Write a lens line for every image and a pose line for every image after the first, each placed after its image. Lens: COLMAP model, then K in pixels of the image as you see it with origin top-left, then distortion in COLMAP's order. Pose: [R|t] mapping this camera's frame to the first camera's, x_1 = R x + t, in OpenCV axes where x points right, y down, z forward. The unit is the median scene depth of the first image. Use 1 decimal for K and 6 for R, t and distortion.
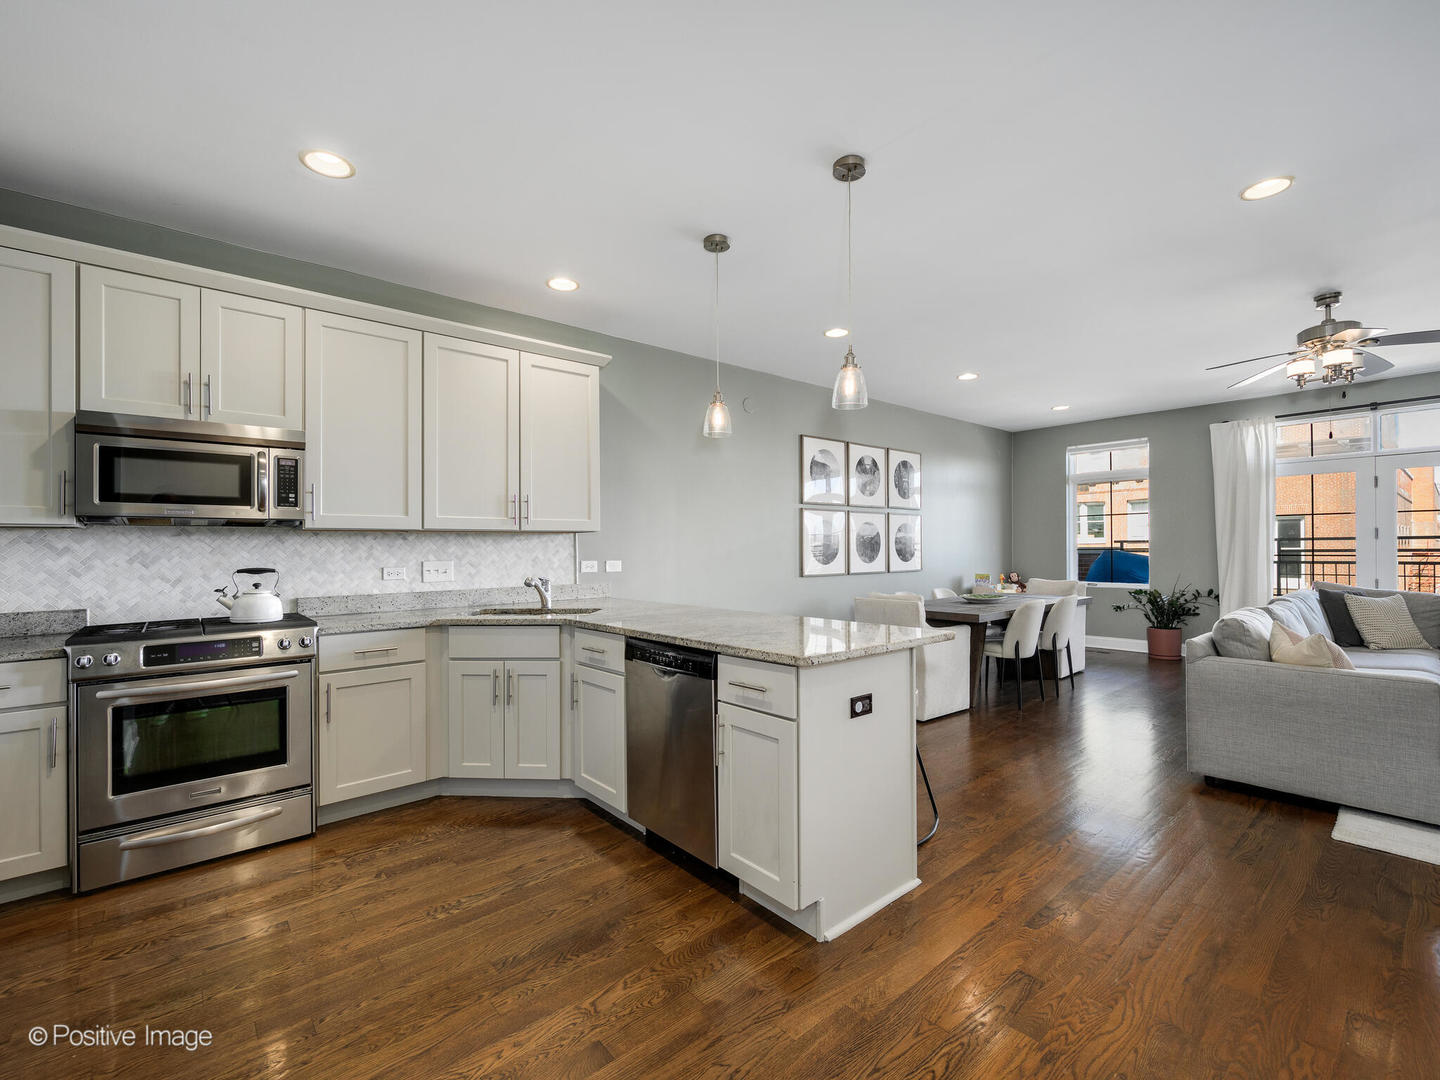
lens RADIAL K [[637.1, 0, 726.1], [0, 637.1, 551.2], [0, 0, 1]] dist [-0.005031, 0.000826]
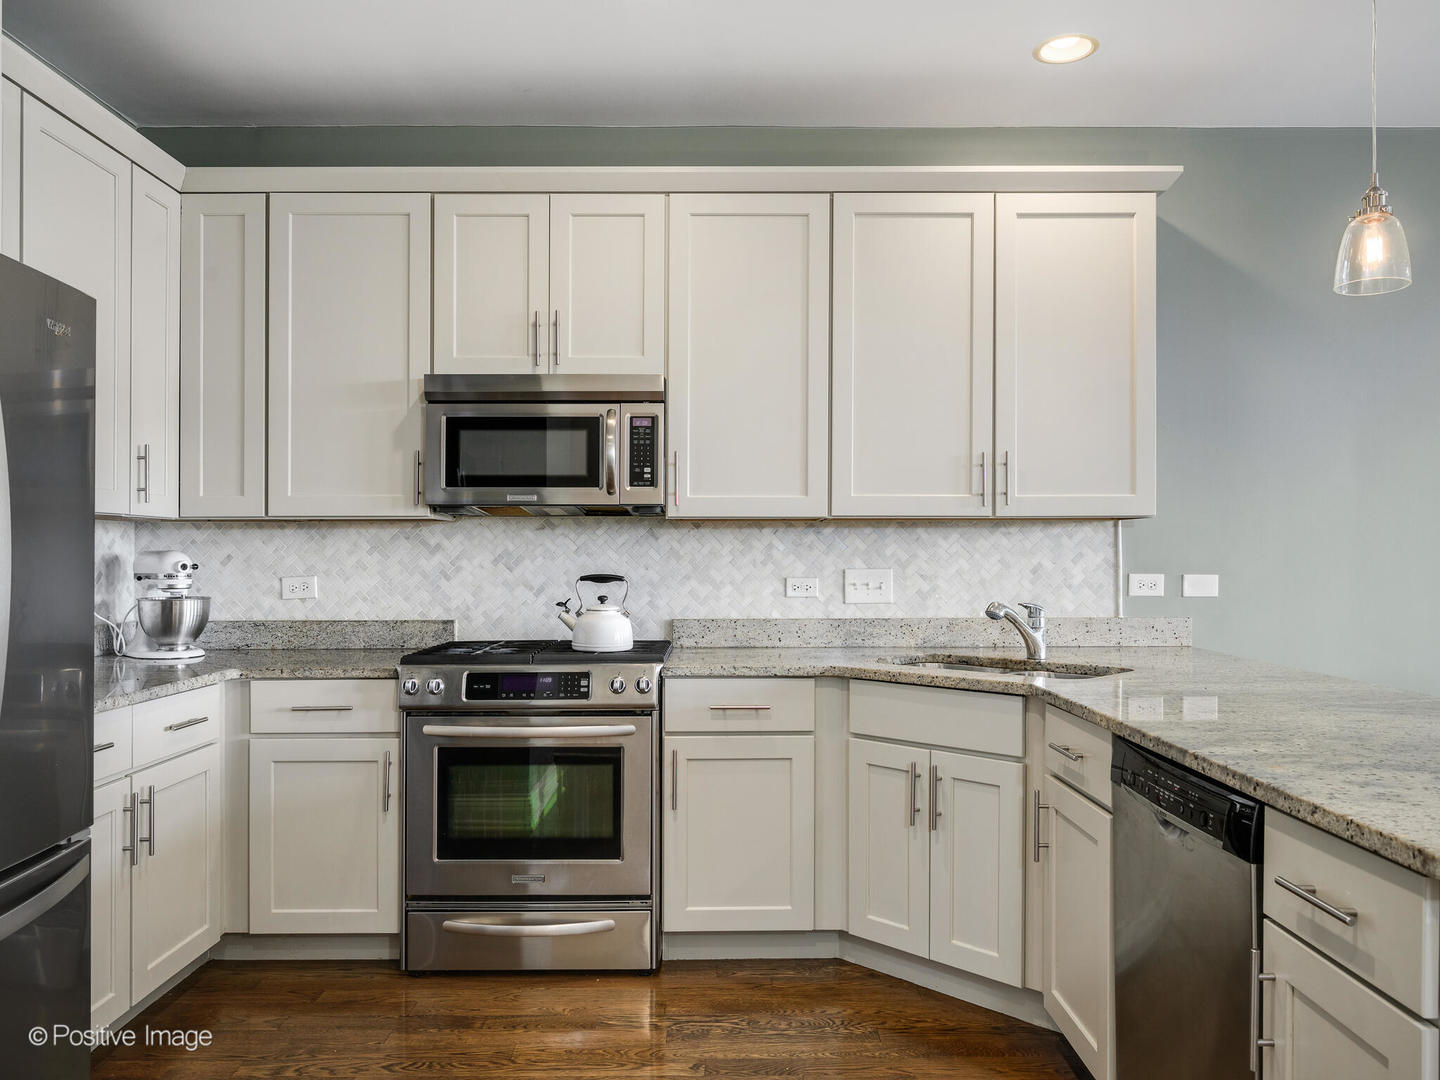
lens RADIAL K [[1061.5, 0, 723.3], [0, 1061.5, 553.7], [0, 0, 1]] dist [-0.006044, -0.003338]
pose [[0.757748, 0.008692, -0.652489, 0.104355], [-0.008645, 0.999957, 0.003281, -0.001113], [0.652490, 0.003154, 0.757791, 0.149806]]
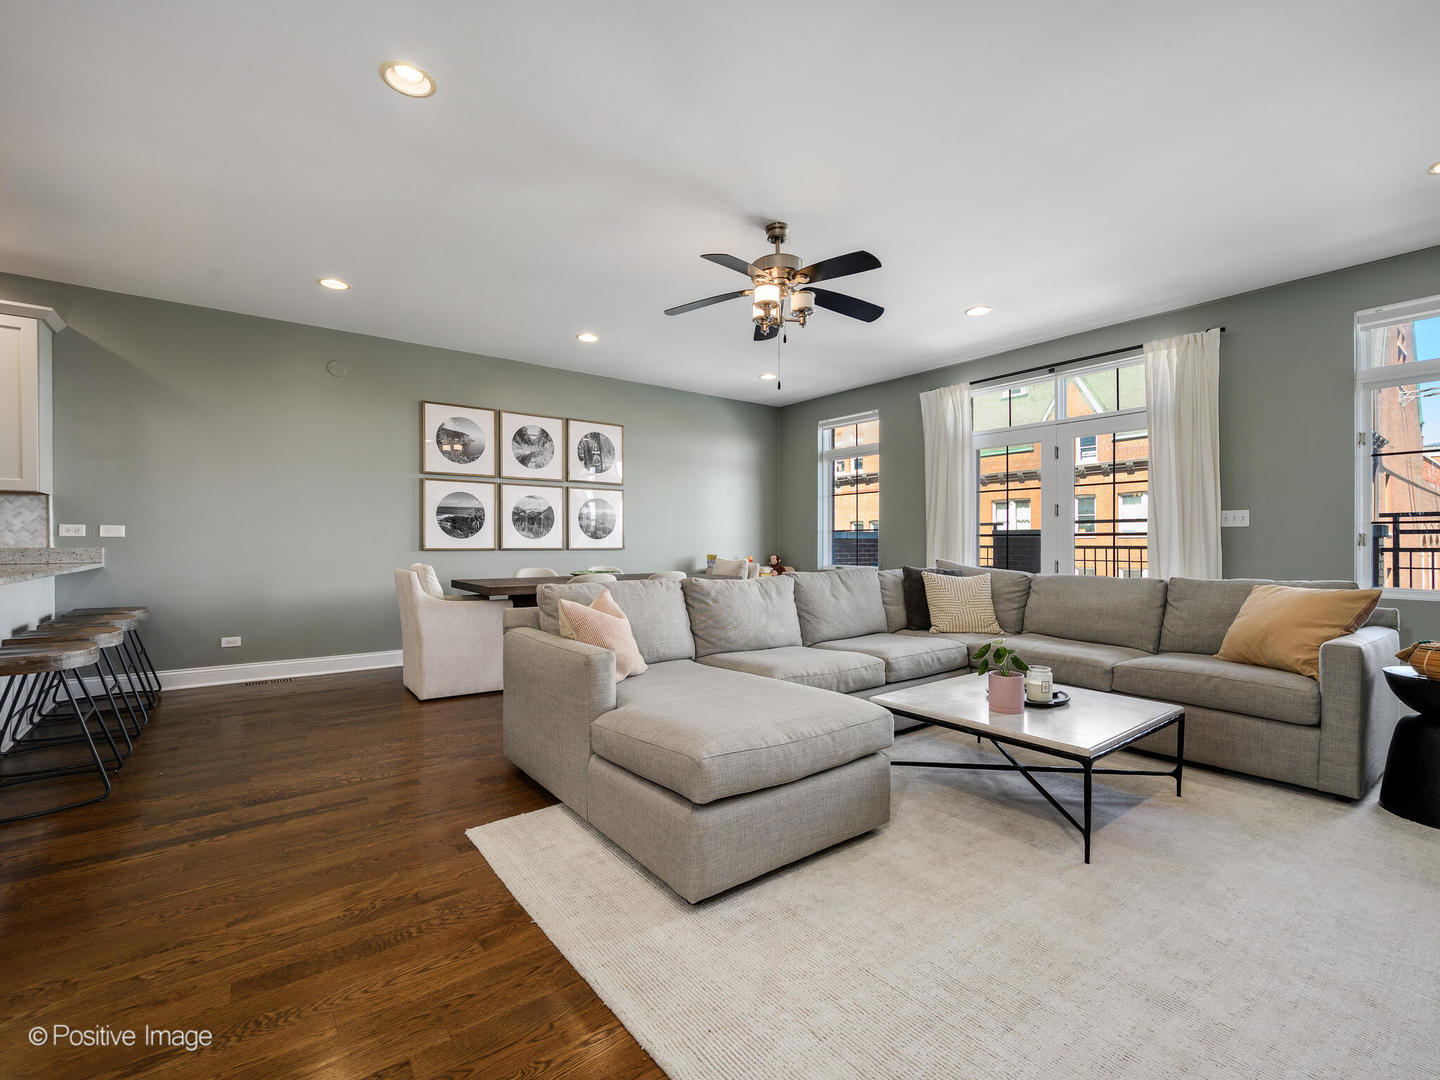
lens RADIAL K [[637.1, 0, 728.6], [0, 637.1, 544.1], [0, 0, 1]] dist [-0.005031, 0.000826]
pose [[0.998433, 0.010693, -0.054925, 1.006383], [-0.010677, 0.999943, 0.000582, 0.041211], [0.054928, 0.000006, 0.998490, 0.115258]]
